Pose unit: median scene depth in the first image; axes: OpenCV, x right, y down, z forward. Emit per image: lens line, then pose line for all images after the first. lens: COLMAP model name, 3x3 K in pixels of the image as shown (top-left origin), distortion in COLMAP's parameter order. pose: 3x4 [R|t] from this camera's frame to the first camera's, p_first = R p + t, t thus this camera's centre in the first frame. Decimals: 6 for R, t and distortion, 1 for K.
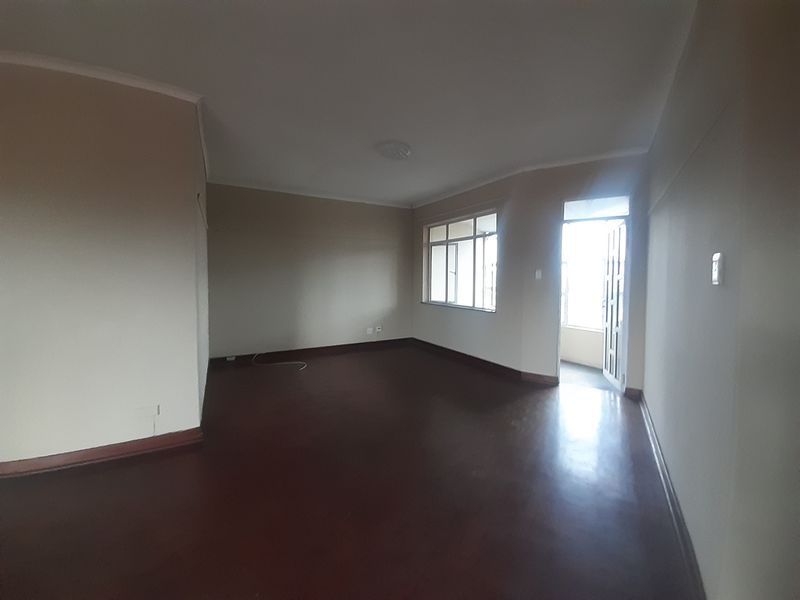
lens RADIAL K [[317.4, 0, 411.9], [0, 317.4, 285.1], [0, 0, 1]] dist [0.001779, -0.009267]
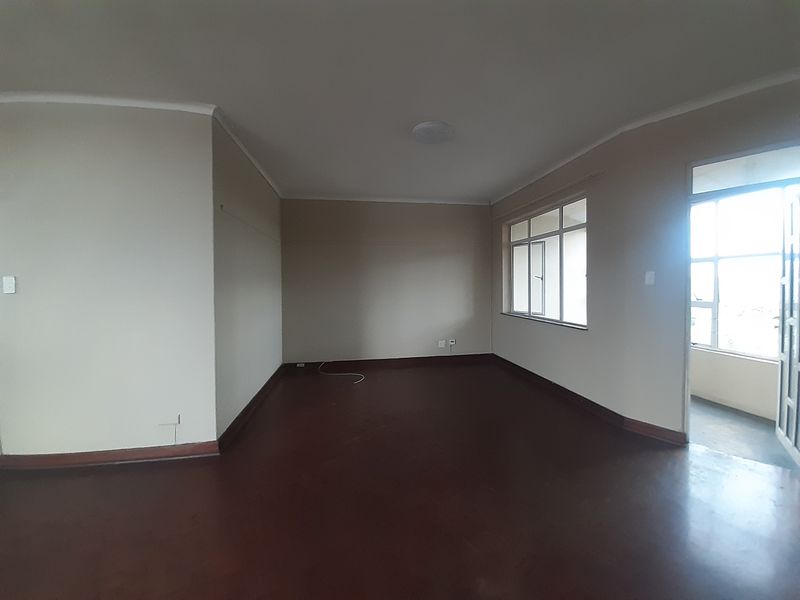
lens RADIAL K [[317.4, 0, 411.9], [0, 317.4, 285.1], [0, 0, 1]] dist [0.001779, -0.009267]
pose [[0.937155, -0.012764, -0.348680, 0.119508], [0.005837, 0.999764, -0.020912, -0.004888], [0.348865, 0.017562, 0.937008, 0.137437]]
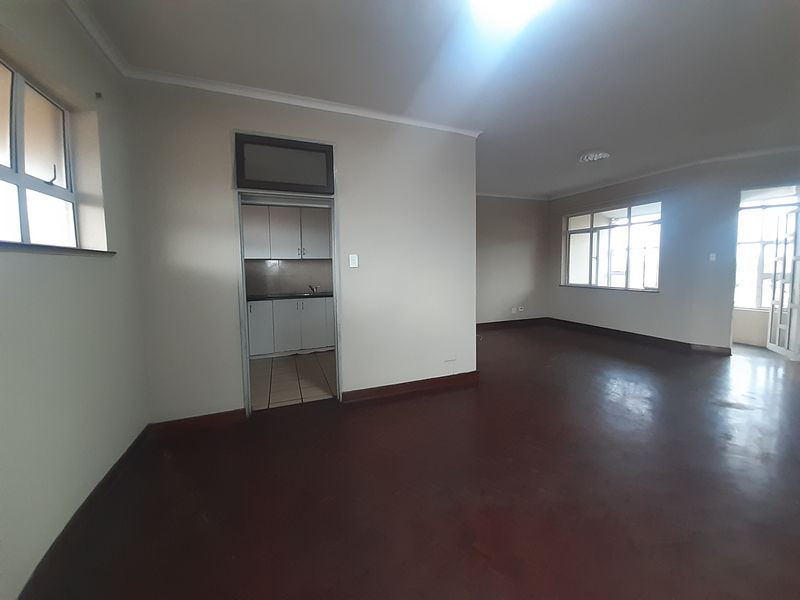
lens RADIAL K [[317.4, 0, 411.9], [0, 317.4, 285.1], [0, 0, 1]] dist [0.001779, -0.009267]
pose [[0.989774, -0.006285, -0.142508, -0.376740], [0.011035, 0.999409, 0.032564, 0.013509], [0.142219, -0.033804, 0.989258, -0.195482]]
